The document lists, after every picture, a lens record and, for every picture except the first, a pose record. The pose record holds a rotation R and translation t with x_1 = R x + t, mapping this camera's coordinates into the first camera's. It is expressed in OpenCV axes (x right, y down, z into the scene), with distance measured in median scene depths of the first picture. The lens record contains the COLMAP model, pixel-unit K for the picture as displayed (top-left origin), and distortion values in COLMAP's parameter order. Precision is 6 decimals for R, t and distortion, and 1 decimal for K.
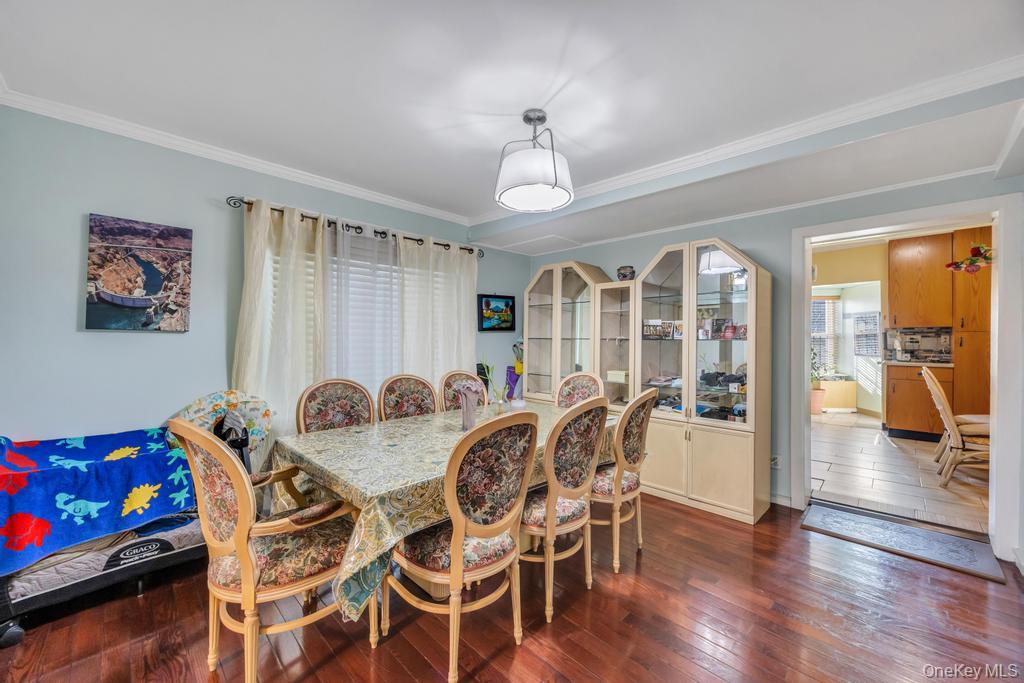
lens RADIAL K [[395.5, 0, 519.9], [0, 395.5, 341.3], [0, 0, 1]] dist [-0.007390, 0.000362]
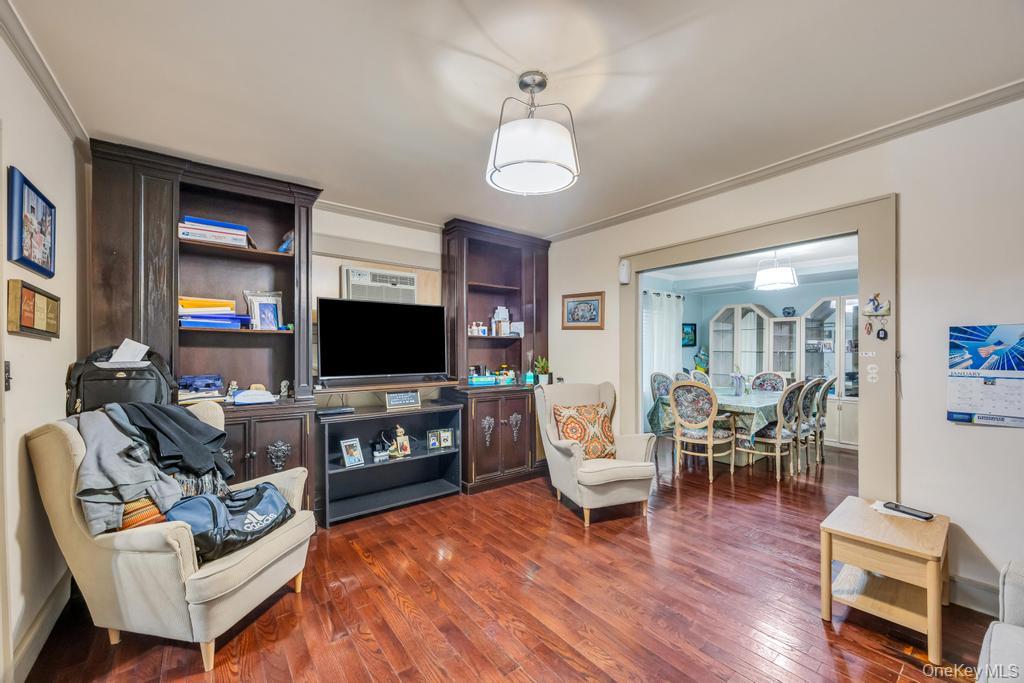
lens RADIAL K [[395.5, 0, 514.8], [0, 395.5, 352.1], [0, 0, 1]] dist [-0.007390, 0.000362]
pose [[0.991290, 0.002144, -0.131681, -0.207028], [-0.002006, 0.999997, 0.001187, -0.001764], [0.131683, -0.000912, 0.991291, -0.247248]]
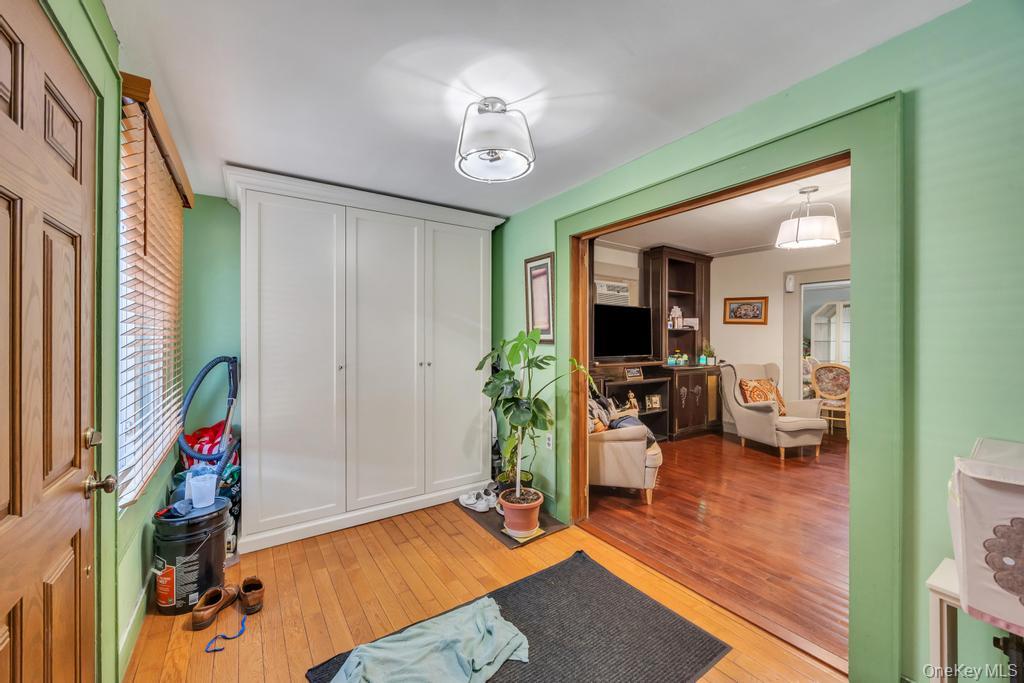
lens RADIAL K [[395.5, 0, 507.7], [0, 395.5, 336.2], [0, 0, 1]] dist [-0.007390, 0.000362]
pose [[0.977923, 0.007659, -0.208827, -0.295817], [-0.009543, 0.999922, -0.008018, -0.001236], [0.208749, 0.009834, 0.977920, -0.334467]]
